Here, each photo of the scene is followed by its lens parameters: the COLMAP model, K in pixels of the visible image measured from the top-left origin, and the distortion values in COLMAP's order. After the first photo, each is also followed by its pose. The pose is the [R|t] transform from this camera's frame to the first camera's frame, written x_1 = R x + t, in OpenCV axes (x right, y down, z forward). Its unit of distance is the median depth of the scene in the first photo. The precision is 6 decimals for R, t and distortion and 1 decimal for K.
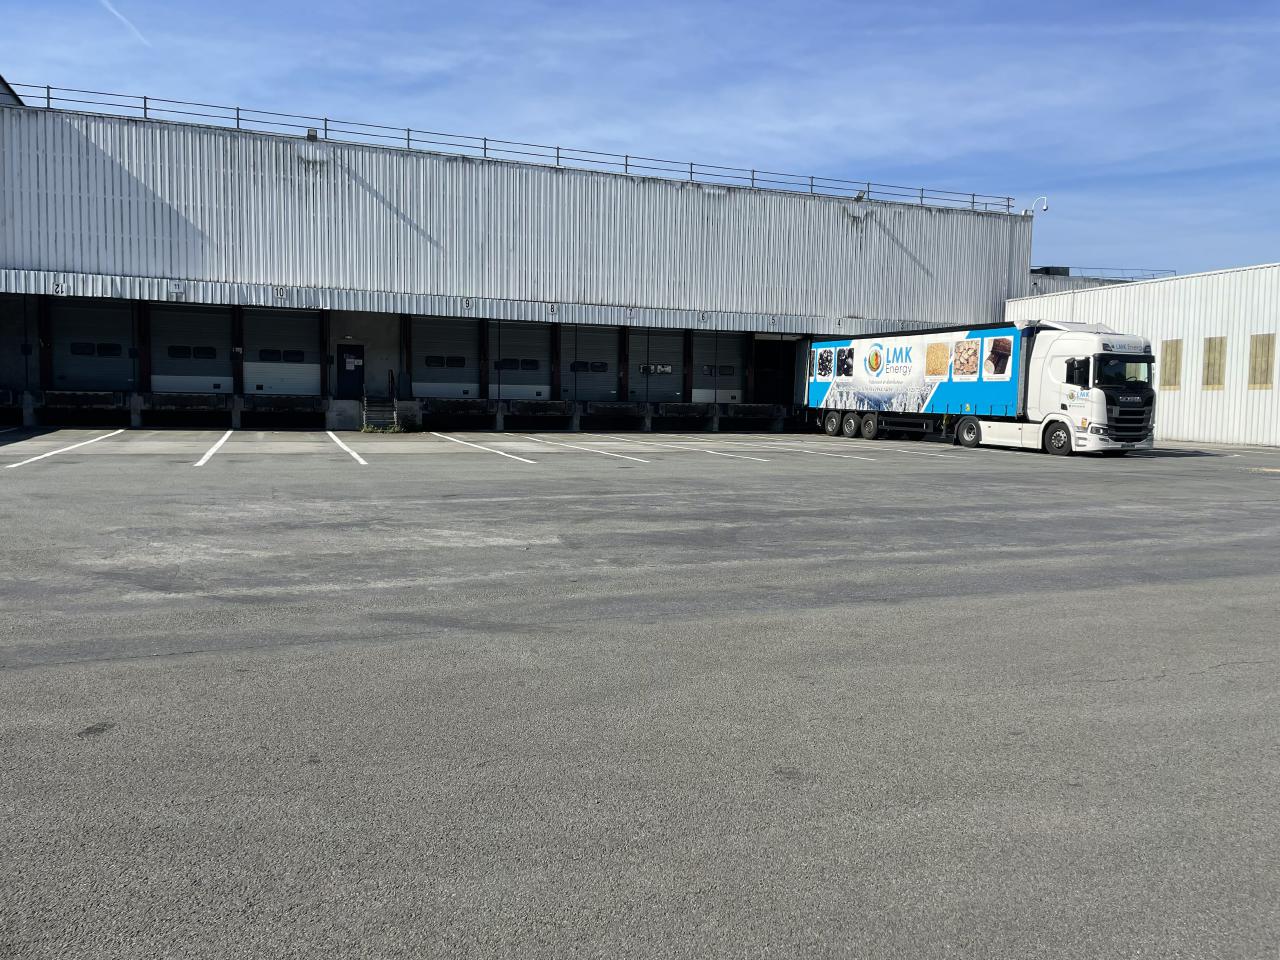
lens RADIAL K [[1015.4, 0, 640.0], [0, 1015.4, 480.0], [0, 0, 1]] dist [0.025697, -0.006799]
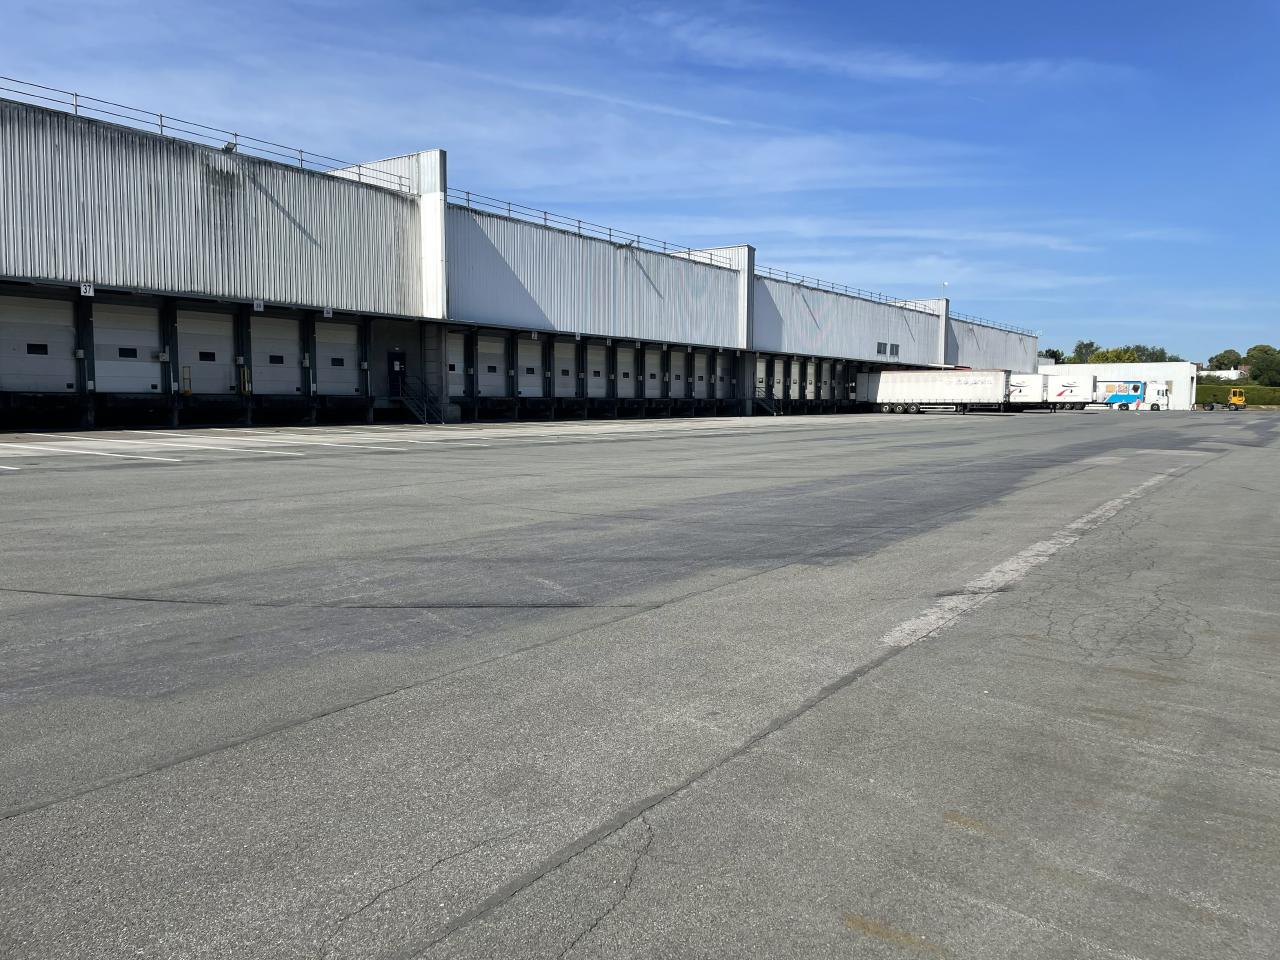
lens RADIAL K [[966.8, 0, 645.7], [0, 966.8, 473.6], [0, 0, 1]] dist [0.095653, -0.124858]
pose [[0.818367, -0.059663, 0.571590, -2.985698], [0.053499, 0.998187, 0.027594, 0.007990], [-0.572200, 0.007998, 0.820075, -0.962755]]
